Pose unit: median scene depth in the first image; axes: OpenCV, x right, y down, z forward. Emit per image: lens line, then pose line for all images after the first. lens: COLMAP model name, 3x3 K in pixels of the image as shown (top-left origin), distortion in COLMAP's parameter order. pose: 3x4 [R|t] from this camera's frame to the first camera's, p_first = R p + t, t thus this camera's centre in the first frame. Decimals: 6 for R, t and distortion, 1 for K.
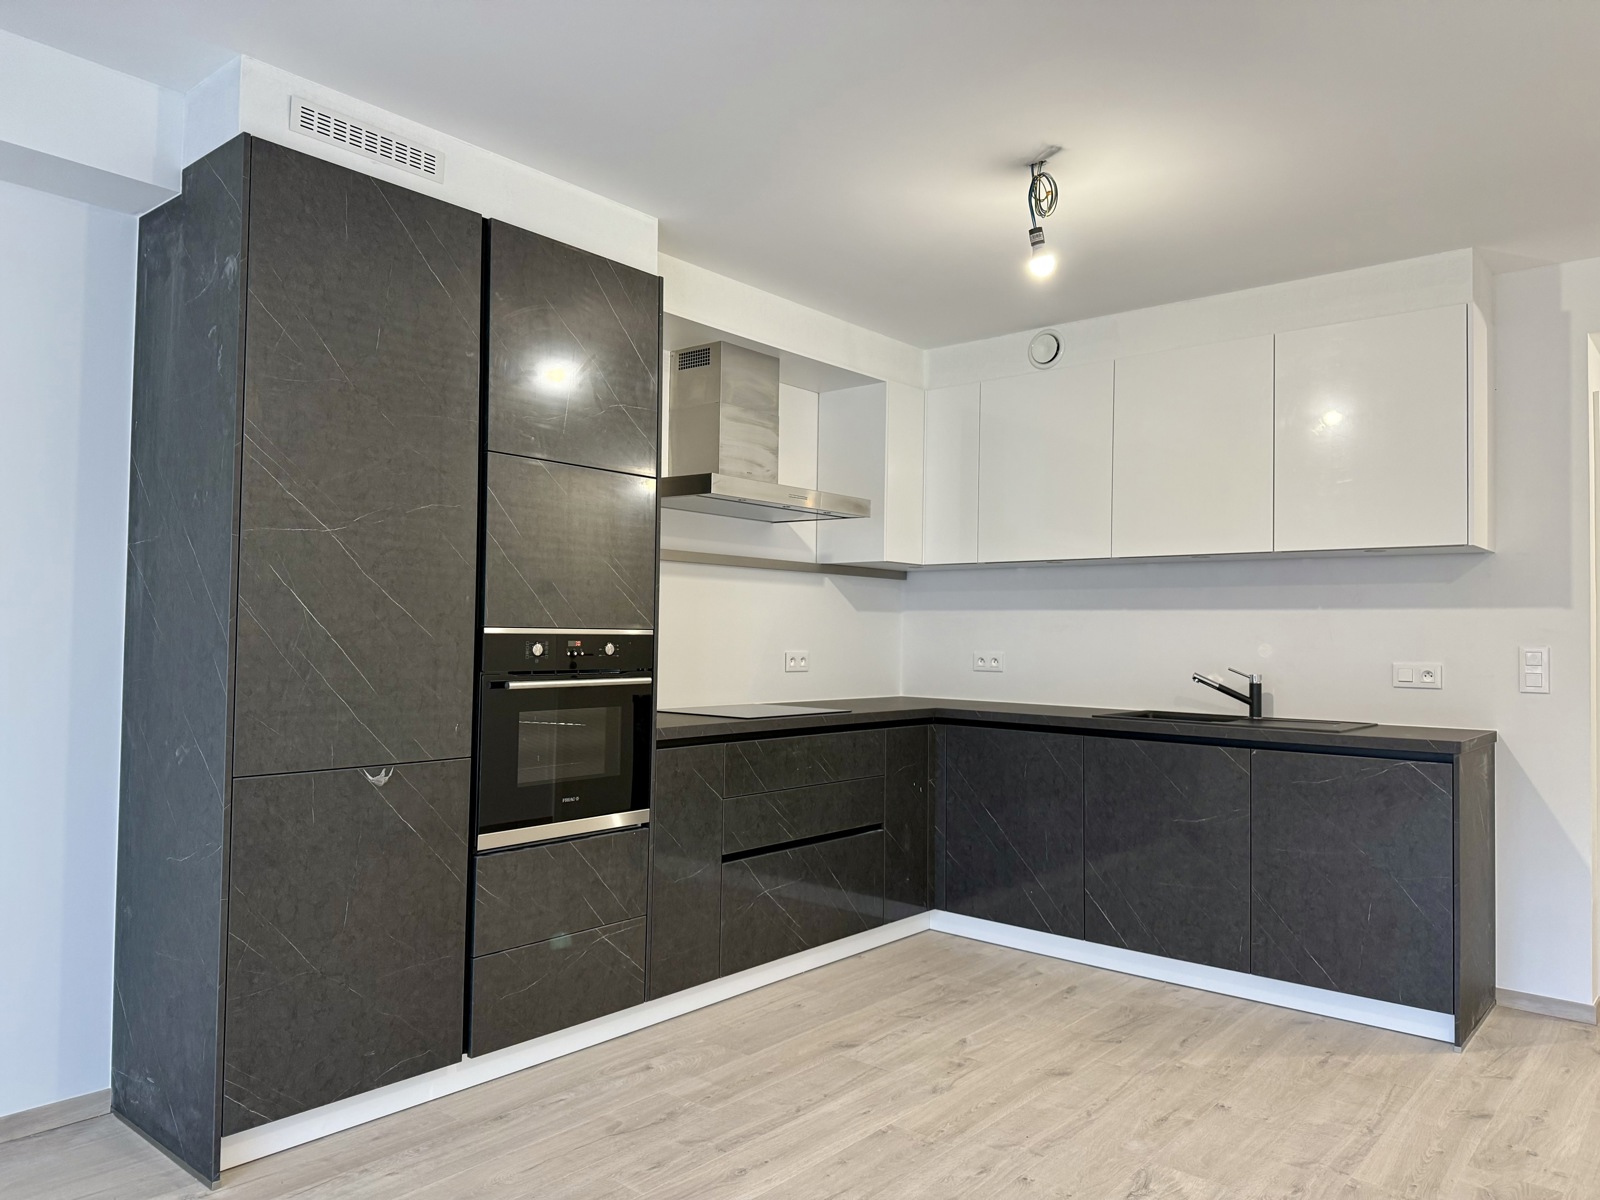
lens RADIAL K [[1135.6, 0, 806.3], [0, 1135.6, 594.7], [0, 0, 1]] dist [0.117116, -0.172240]
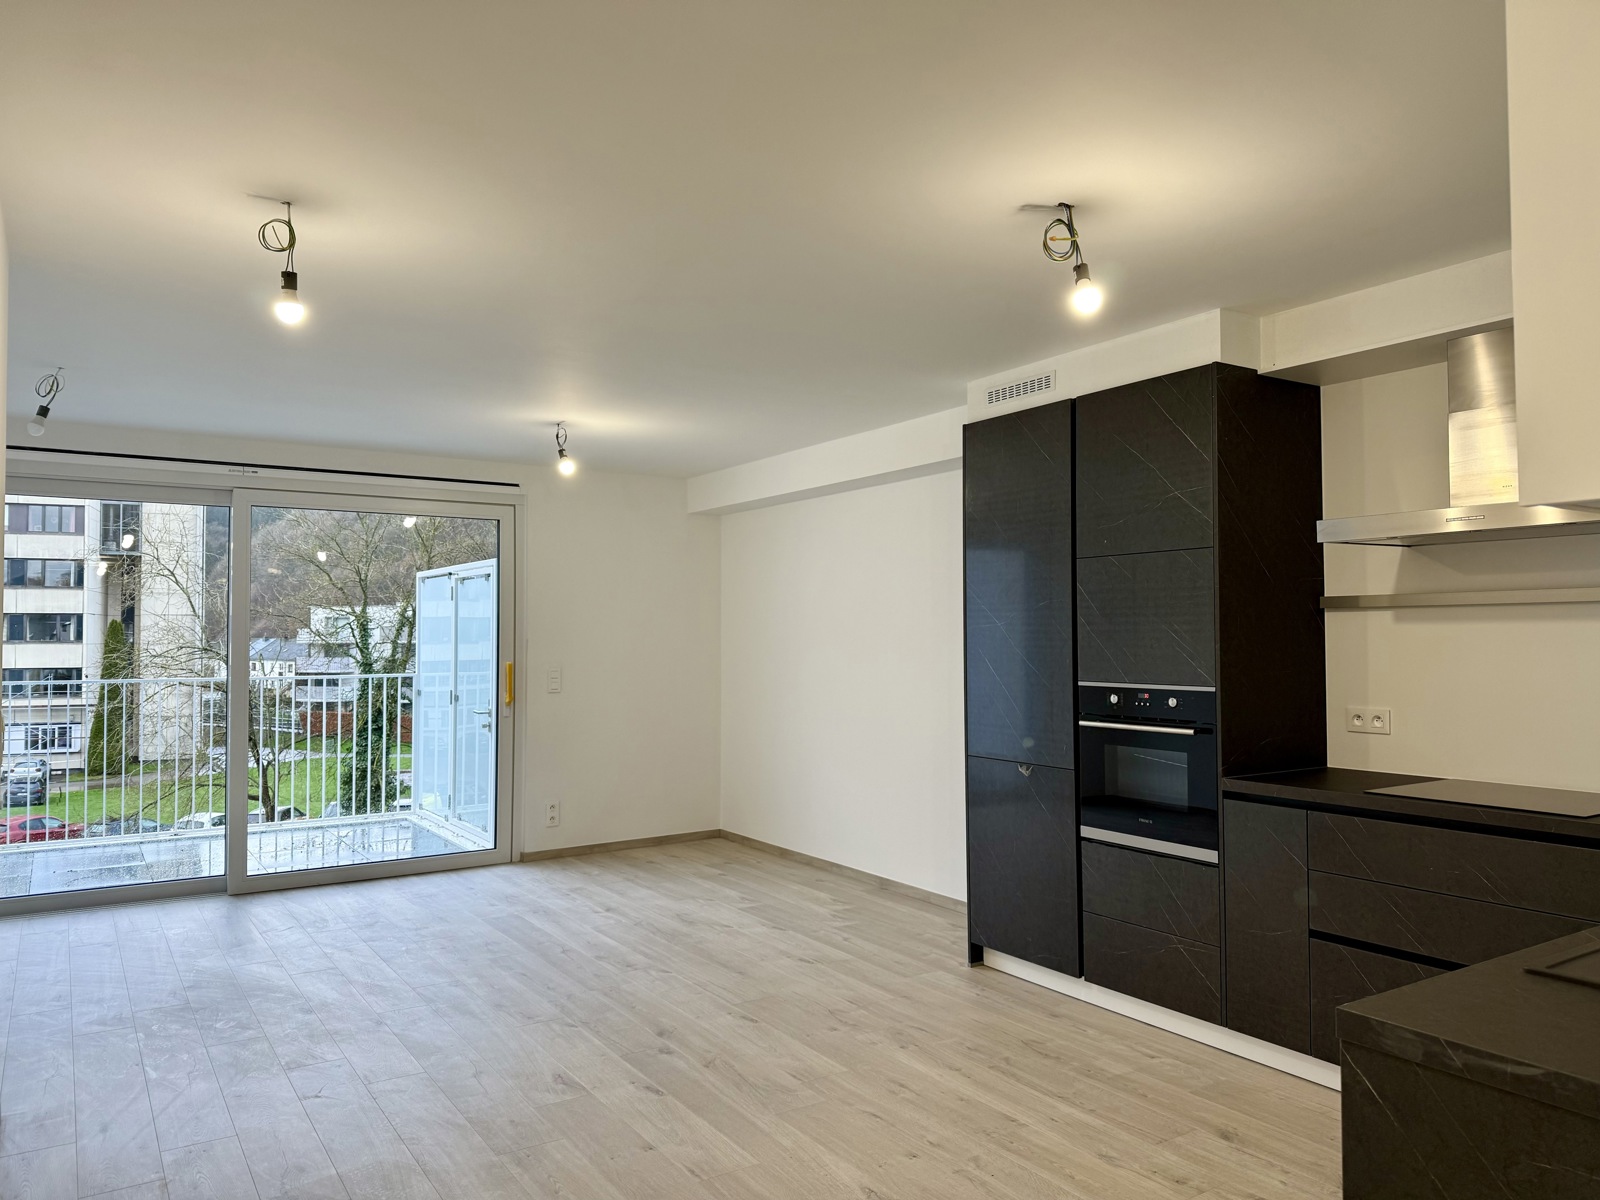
lens RADIAL K [[1110.3, 0, 800.0], [0, 1110.3, 600.0], [0, 0, 1]] dist [0.096281, -0.137860]
pose [[-0.286278, -0.047386, -0.956974, 1.055574], [0.030926, 0.997799, -0.058659, -0.001683], [0.957647, -0.046388, -0.284183, 0.965434]]
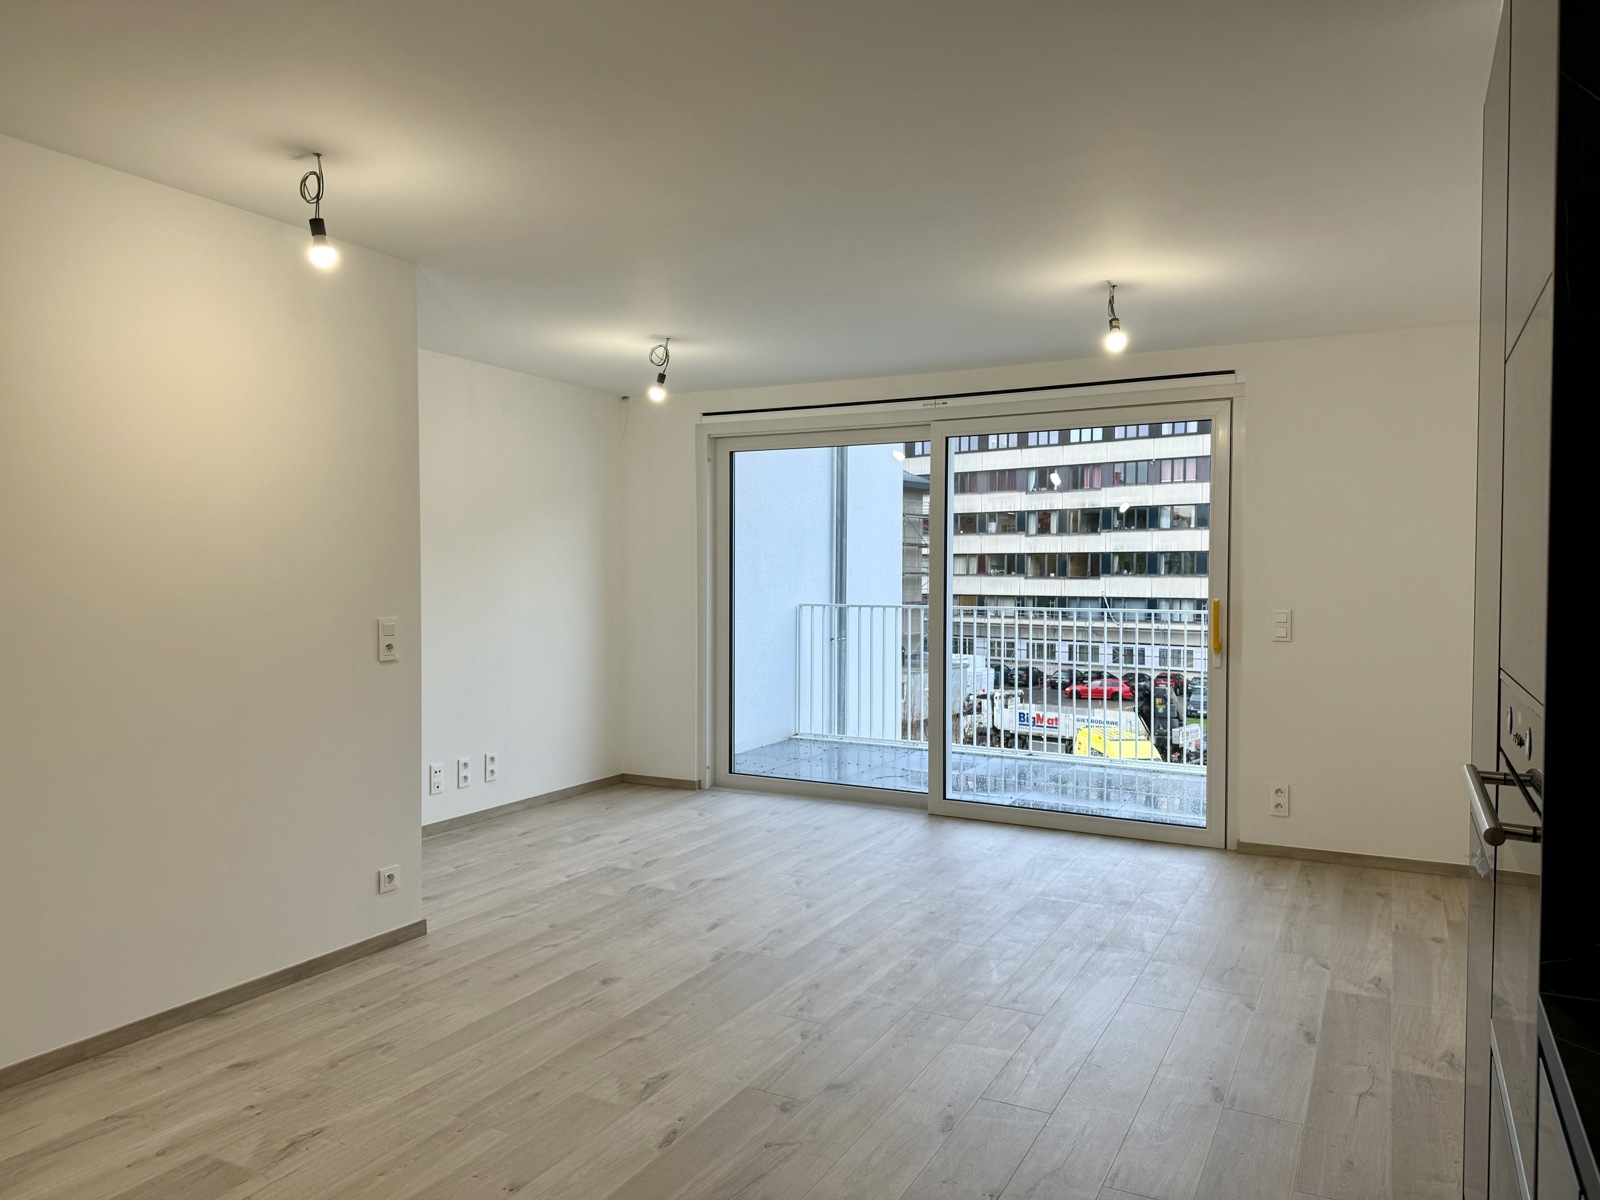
lens RADIAL K [[1110.3, 0, 800.0], [0, 1110.3, 600.0], [0, 0, 1]] dist [0.096281, -0.137860]
pose [[-0.977183, -0.014583, -0.211897, 0.170021], [-0.012154, 0.999845, -0.012760, 0.004467], [0.212051, -0.009893, -0.977209, 1.340370]]
